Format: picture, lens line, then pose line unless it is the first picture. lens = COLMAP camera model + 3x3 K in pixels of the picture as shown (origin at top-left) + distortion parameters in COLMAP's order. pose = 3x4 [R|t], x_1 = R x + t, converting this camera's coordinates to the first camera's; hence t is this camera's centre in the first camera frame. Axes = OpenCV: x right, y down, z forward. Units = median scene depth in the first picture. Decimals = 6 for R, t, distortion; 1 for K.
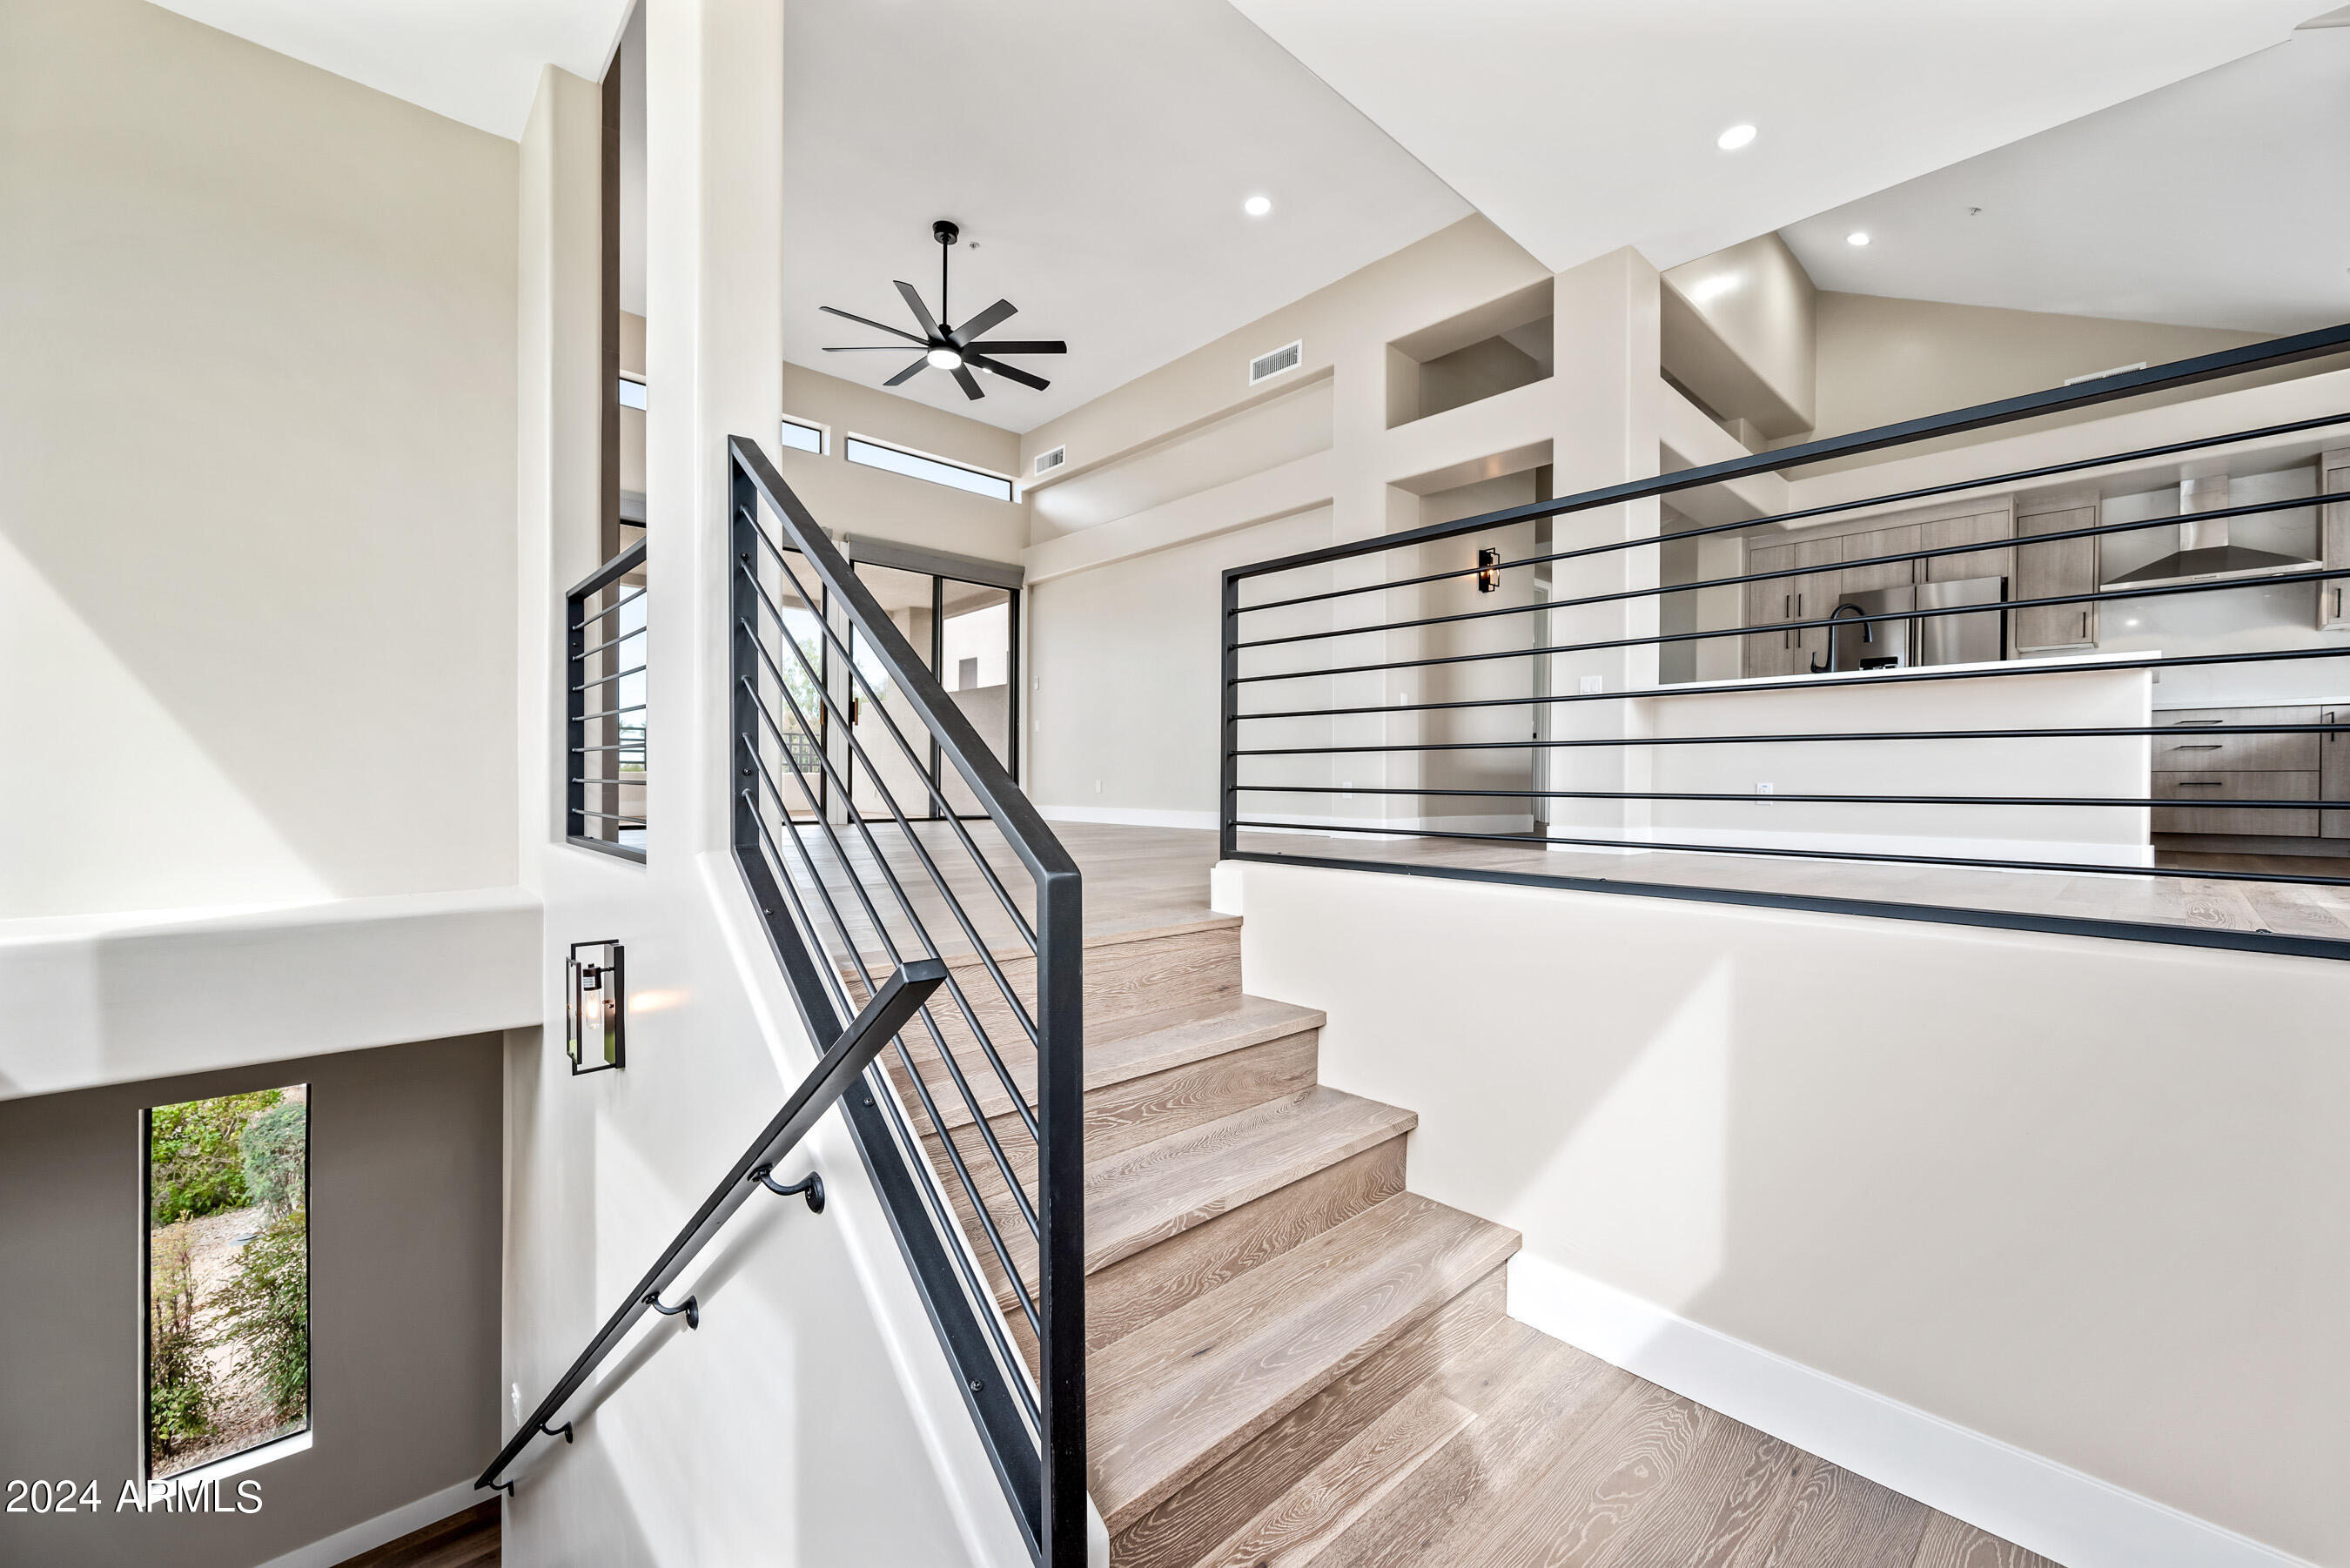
lens RADIAL K [[924.2, 0, 1174.6], [0, 924.2, 790.5], [0, 0, 1]] dist [-0.001220, 0.000057]
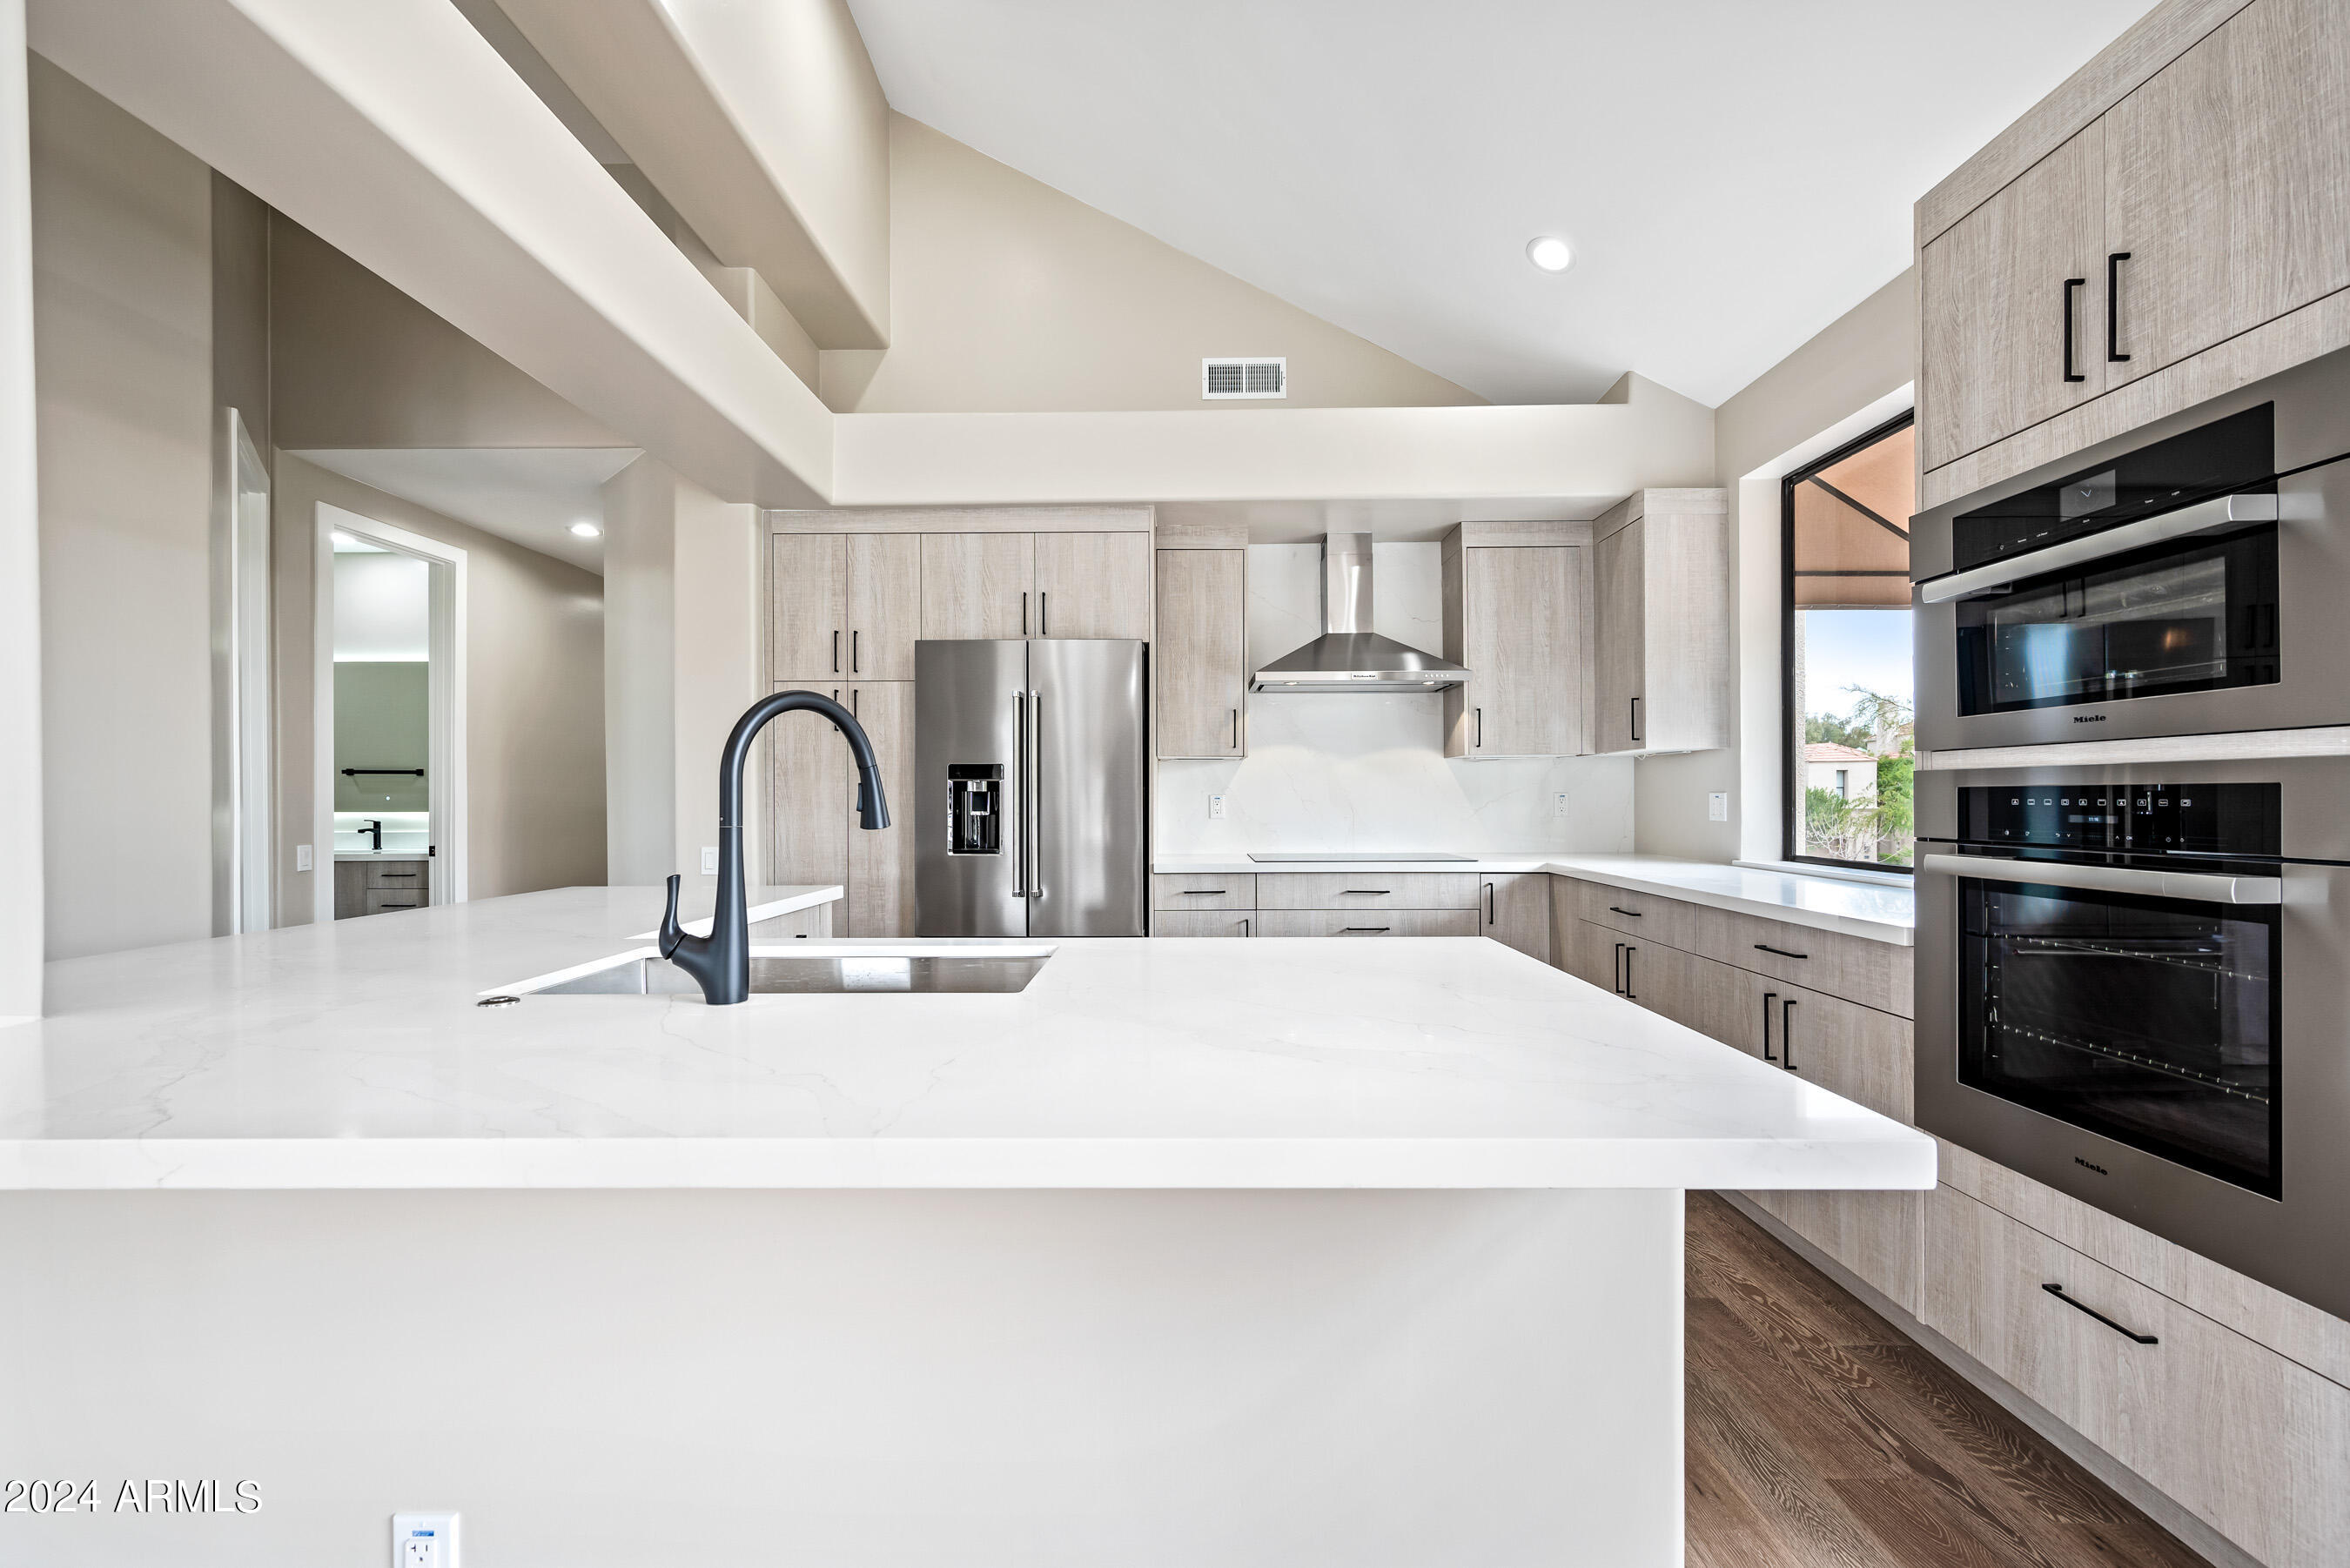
lens RADIAL K [[950.6, 0, 1175.0], [0, 950.6, 797.8], [0, 0, 1]] dist [-0.000571, 0.000080]
pose [[0.688817, -0.010207, 0.724864, 0.446682], [0.014723, 0.999892, 0.000089, -0.125188], [-0.724786, 0.010611, 0.688892, 0.541010]]
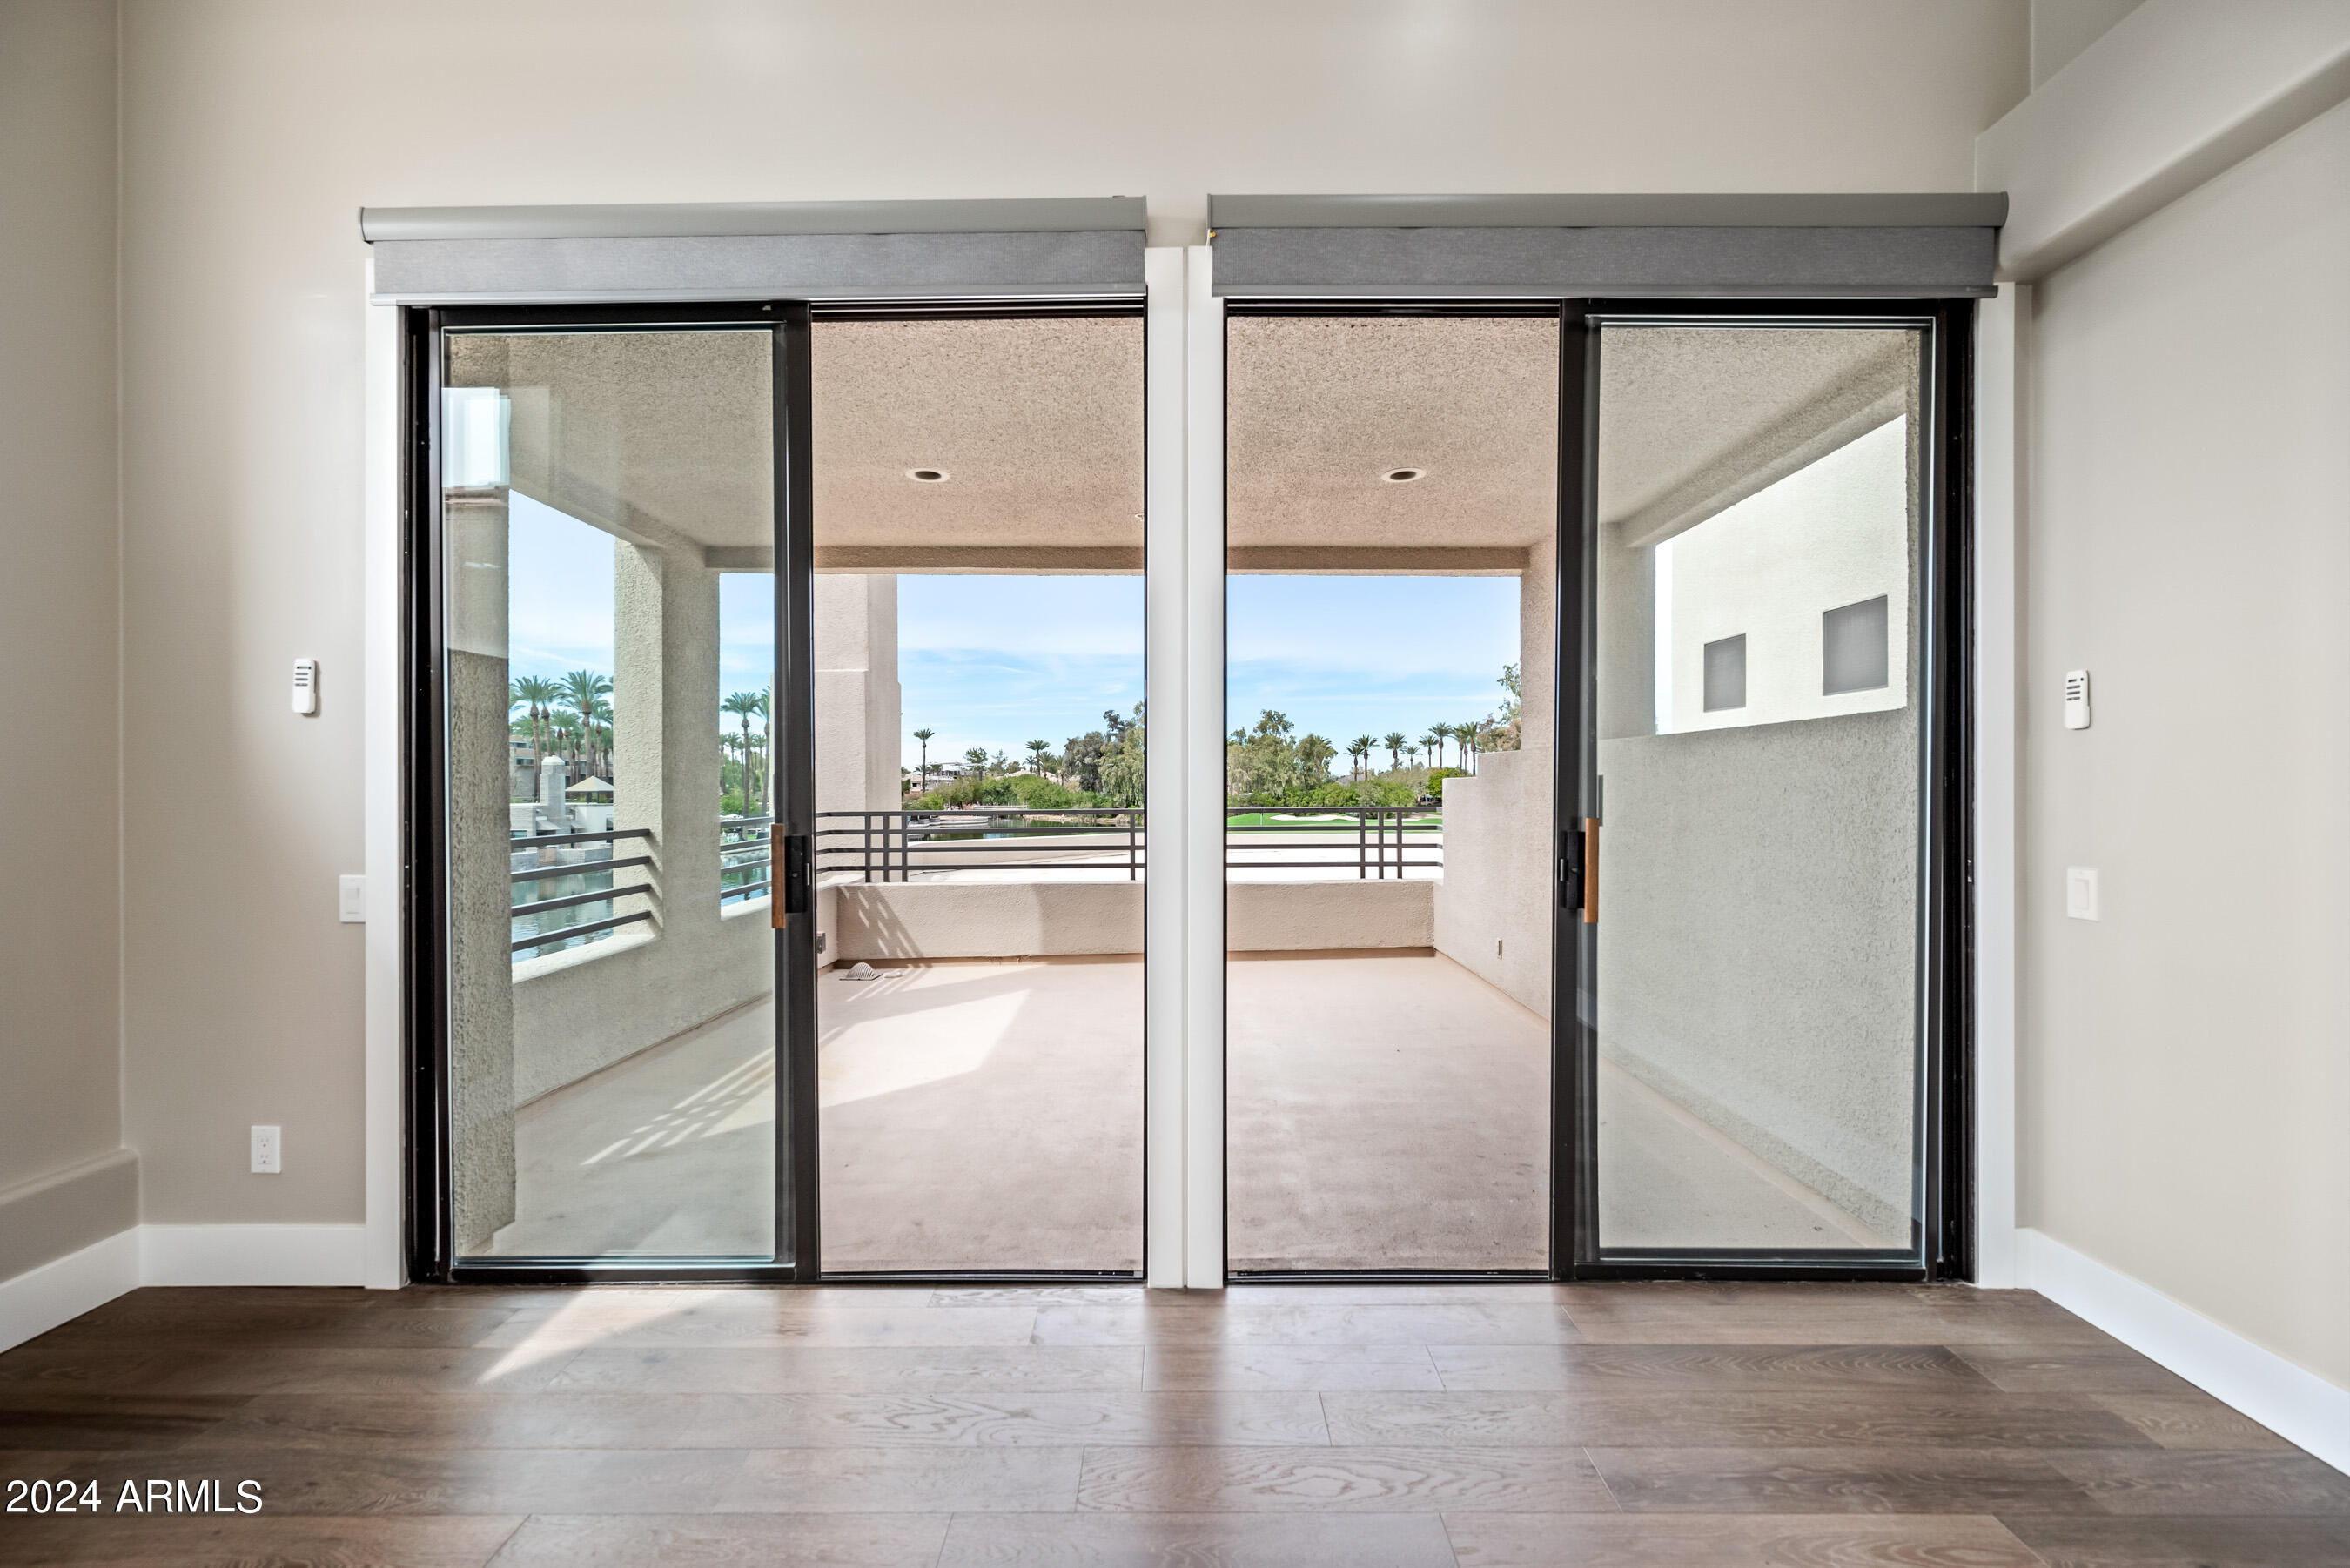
lens RADIAL K [[924.2, 0, 1174.6], [0, 924.2, 790.5], [0, 0, 1]] dist [-0.001220, 0.000057]
pose [[0.727525, -0.003439, -0.686072, -0.223606], [-0.000450, 0.999985, -0.005490, -0.134871], [0.686081, 0.004302, 0.727513, 0.999205]]
